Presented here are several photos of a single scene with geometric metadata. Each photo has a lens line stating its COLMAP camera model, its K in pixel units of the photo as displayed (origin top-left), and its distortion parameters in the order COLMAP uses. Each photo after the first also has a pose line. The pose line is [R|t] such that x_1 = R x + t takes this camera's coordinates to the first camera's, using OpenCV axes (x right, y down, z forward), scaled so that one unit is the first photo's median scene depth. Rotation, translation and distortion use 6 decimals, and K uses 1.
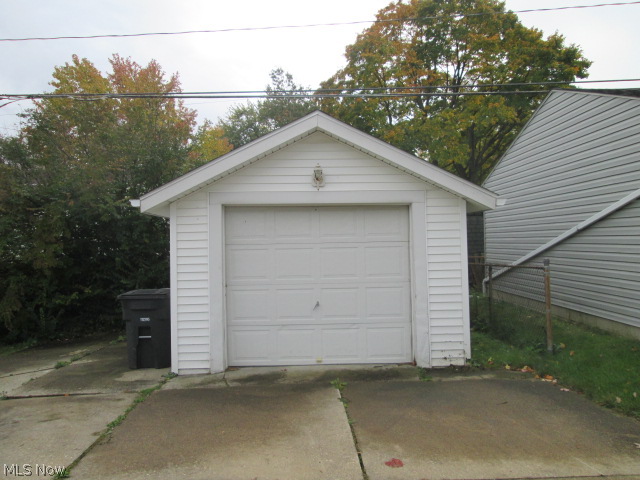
lens RADIAL K [[531.5, 0, 320.1], [0, 531.5, 240.3], [0, 0, 1]] dist [-0.043141, 0.002879]
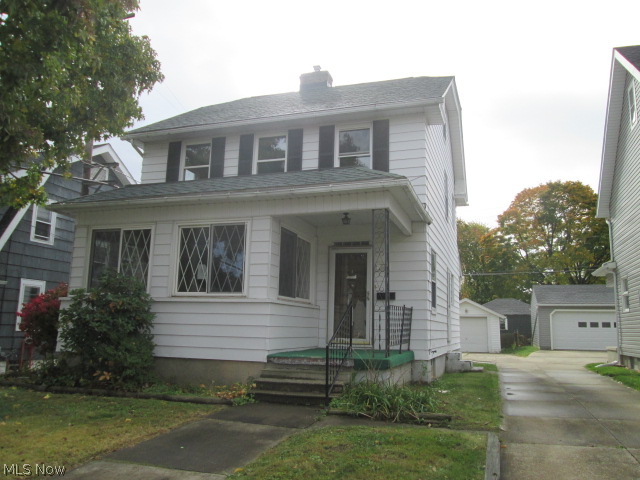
lens RADIAL K [[531.5, 0, 320.0], [0, 531.5, 239.1], [0, 0, 1]] dist [-0.043141, 0.002879]
pose [[0.941856, -0.021057, -0.335356, 0.131127], [-0.031360, 0.988170, -0.150120, -0.000706], [0.334550, 0.151908, 0.930054, -1.412912]]
